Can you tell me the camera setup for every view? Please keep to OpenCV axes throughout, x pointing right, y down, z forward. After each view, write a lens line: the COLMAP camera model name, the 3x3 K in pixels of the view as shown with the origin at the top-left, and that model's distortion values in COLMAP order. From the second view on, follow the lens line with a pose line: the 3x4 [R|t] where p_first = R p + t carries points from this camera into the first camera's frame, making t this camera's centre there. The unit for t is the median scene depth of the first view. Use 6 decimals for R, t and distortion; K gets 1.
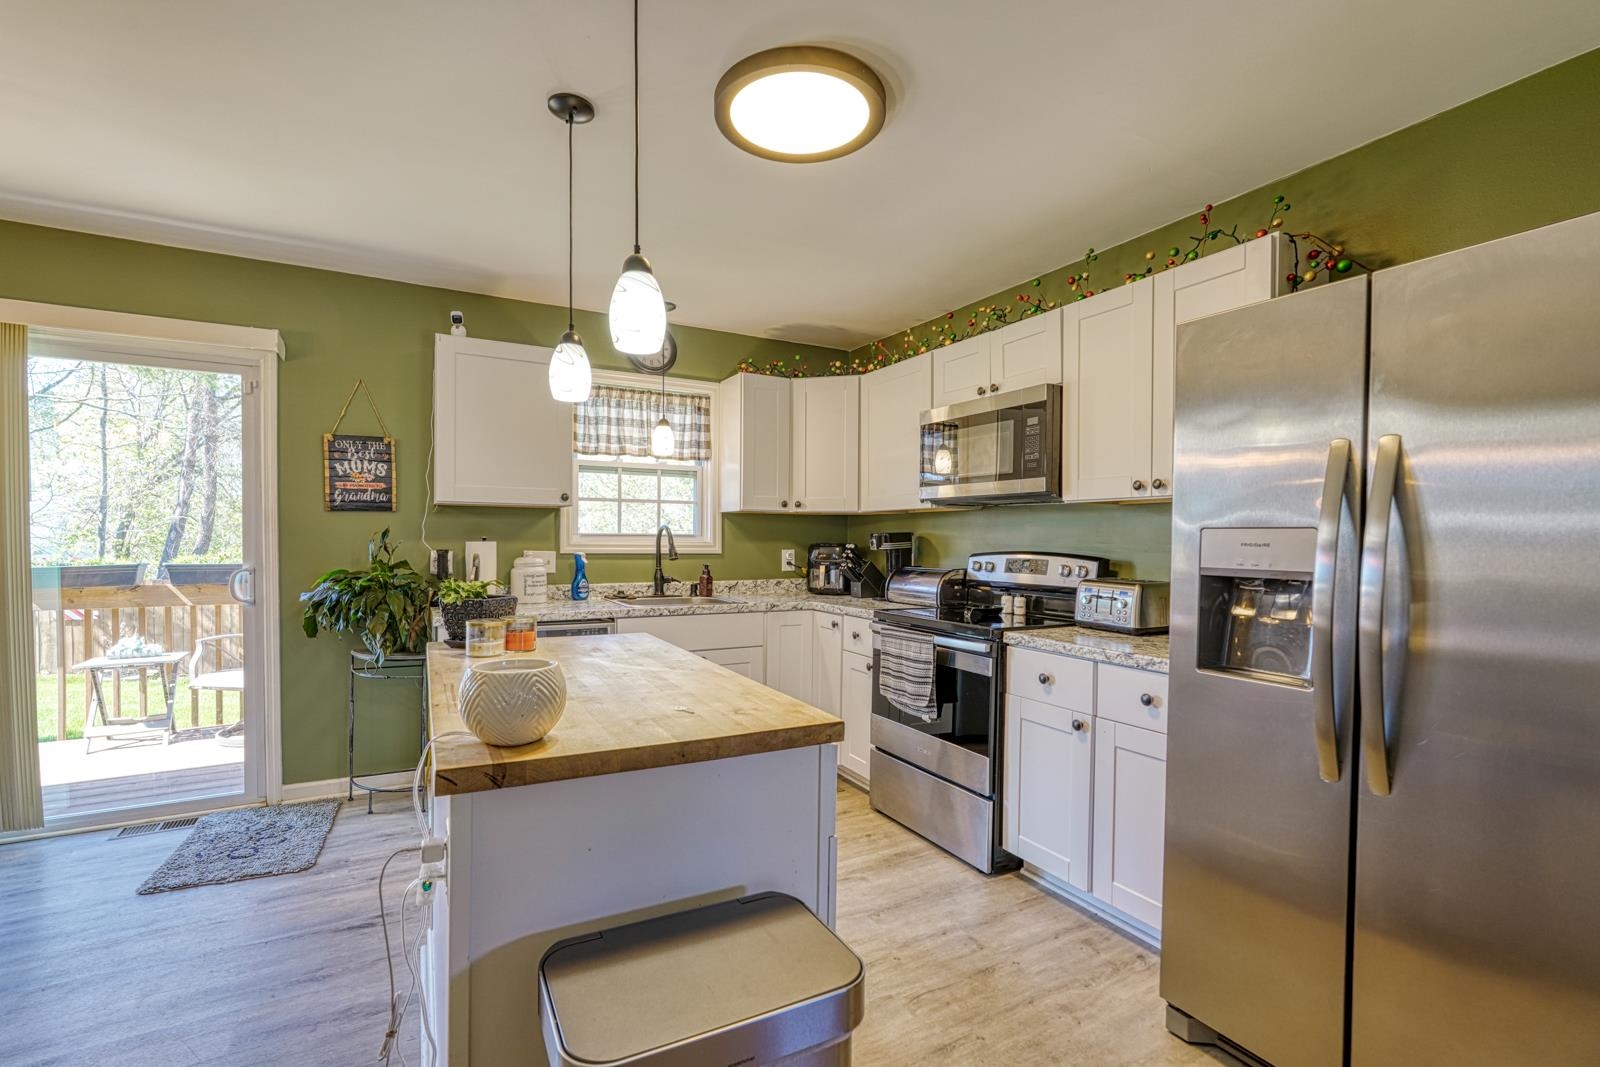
lens RADIAL K [[707.6, 0, 795.6], [0, 707.6, 553.3], [0, 0, 1]] dist [-0.013979, 0.006427]
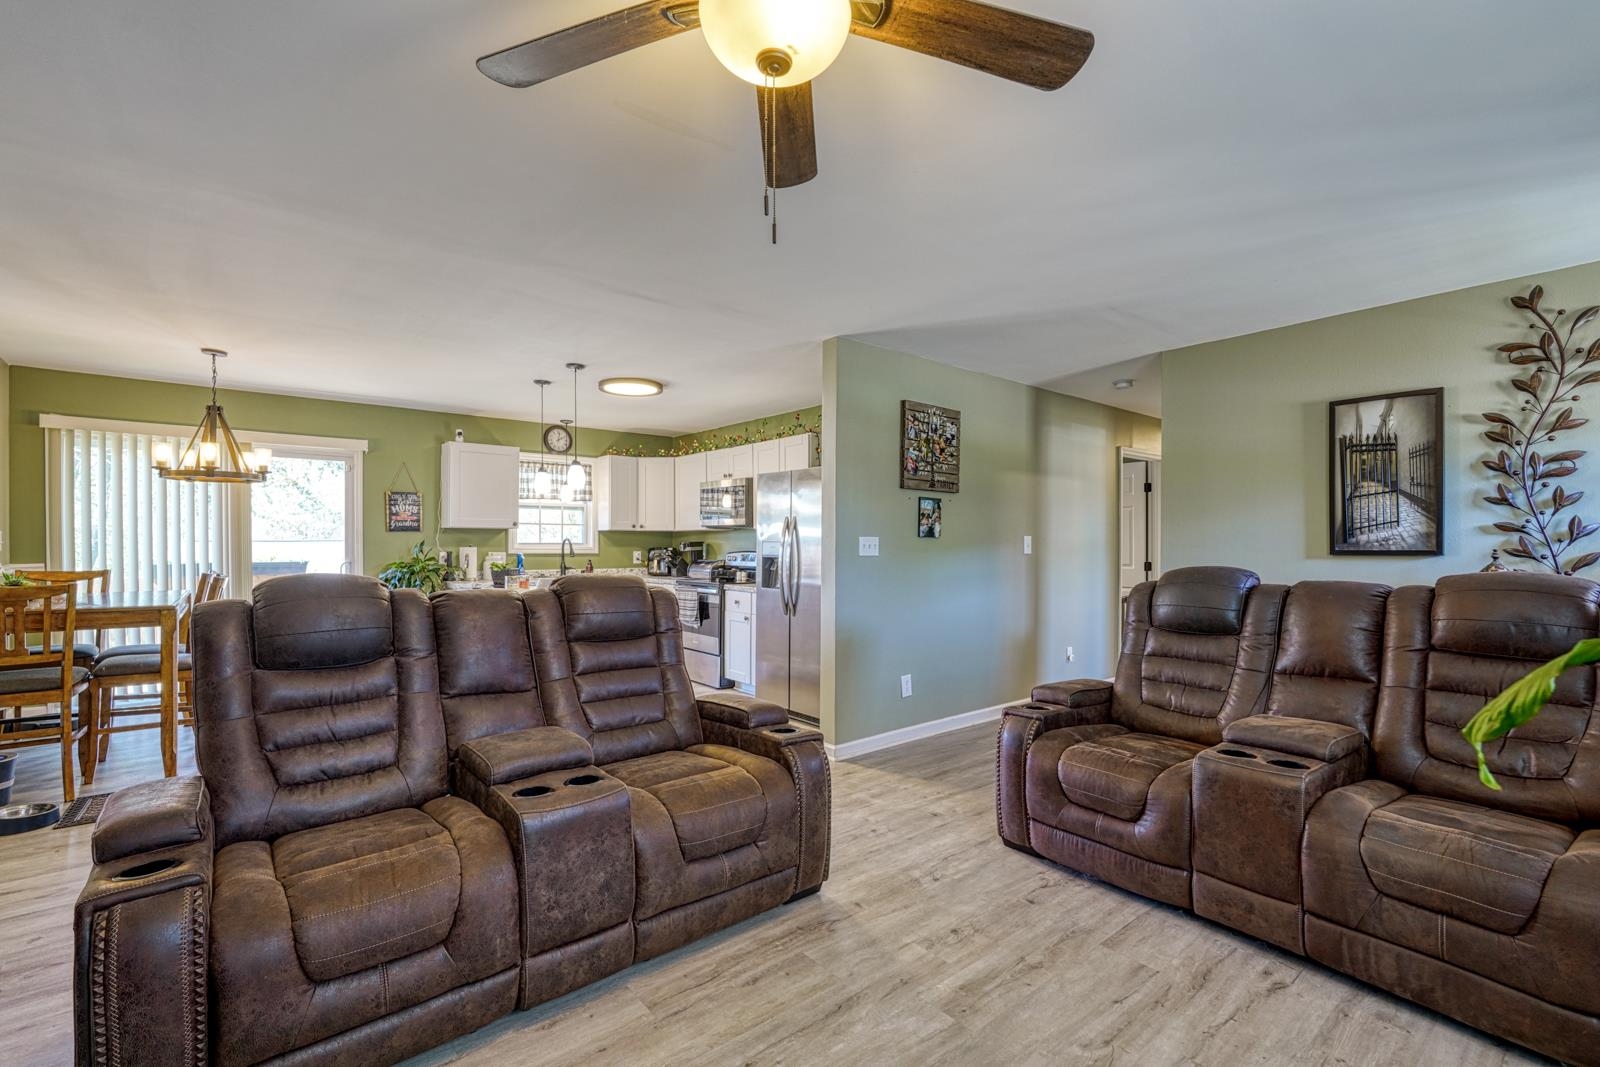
lens RADIAL K [[707.6, 0, 792.1], [0, 707.6, 548.2], [0, 0, 1]] dist [-0.013979, 0.006427]
pose [[0.985013, -0.004399, 0.172424, 0.085448], [0.006947, 0.999875, -0.014177, 0.019125], [-0.172340, 0.015162, 0.984921, -1.040393]]
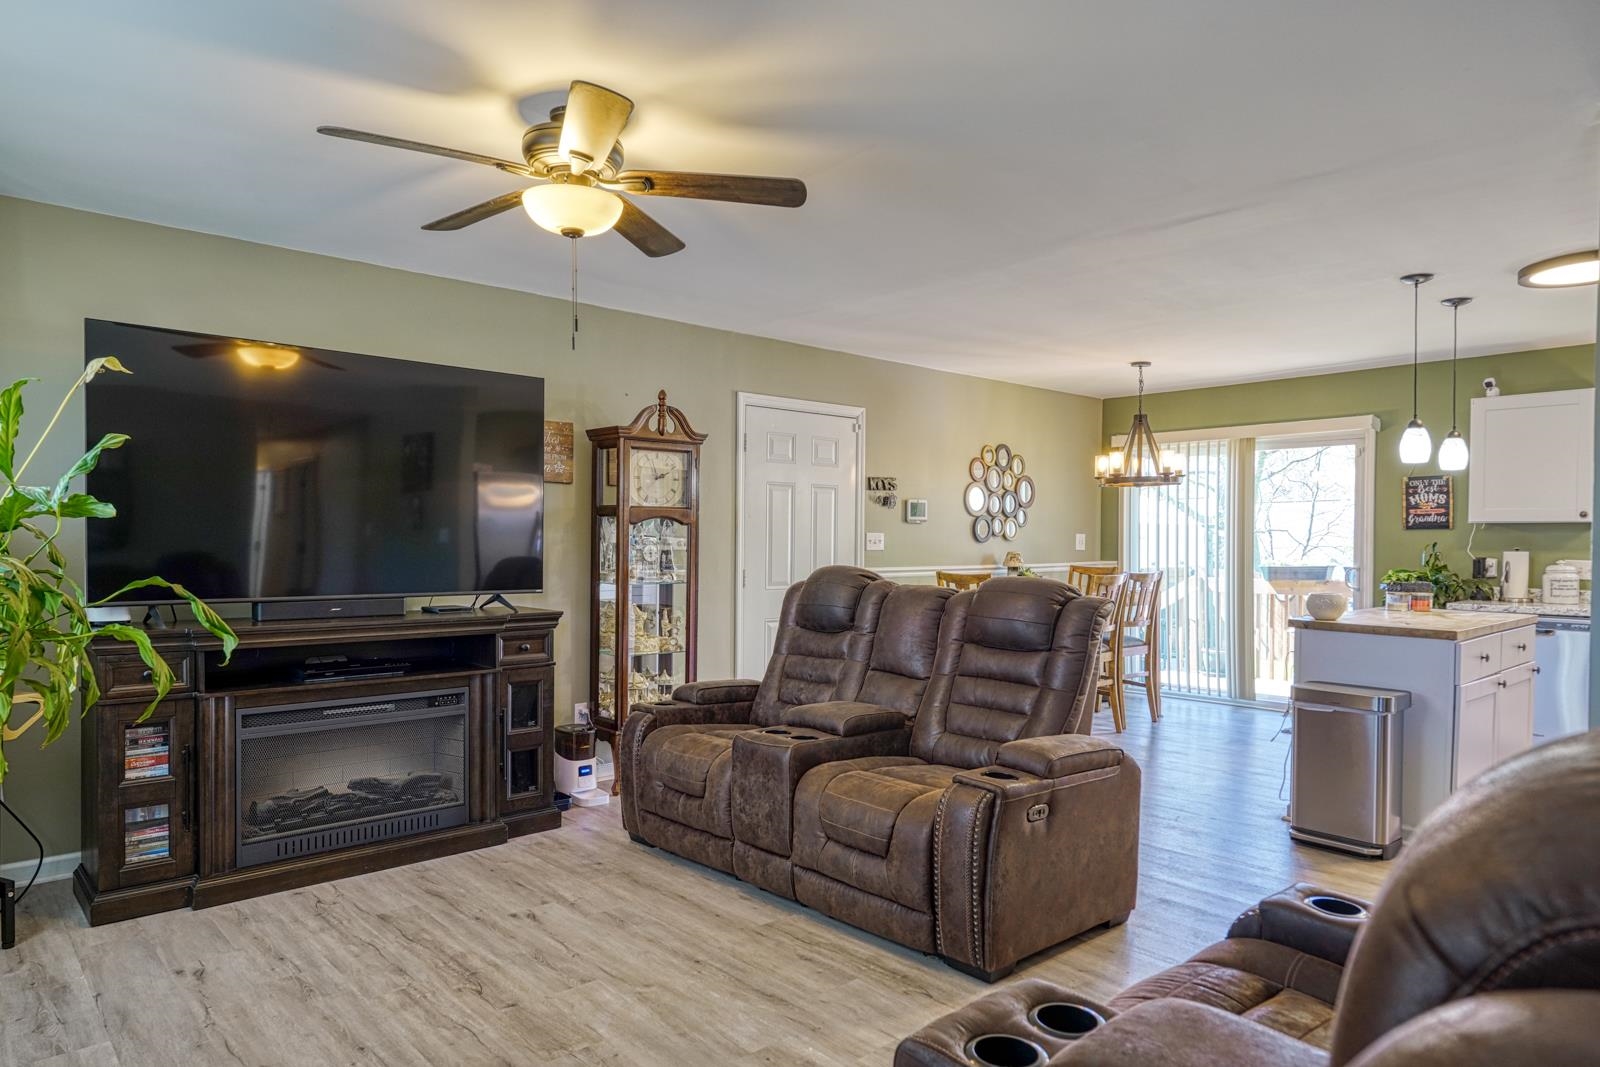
lens RADIAL K [[980.4, 0, 797.2], [0, 980.4, 549.5], [0, 0, 1]] dist [0.001707, -0.001356]
pose [[0.232252, 0.005611, -0.972639, 0.984578], [-0.024618, 0.999697, -0.000112, 0.011212], [0.972344, 0.023970, 0.232320, -0.670048]]
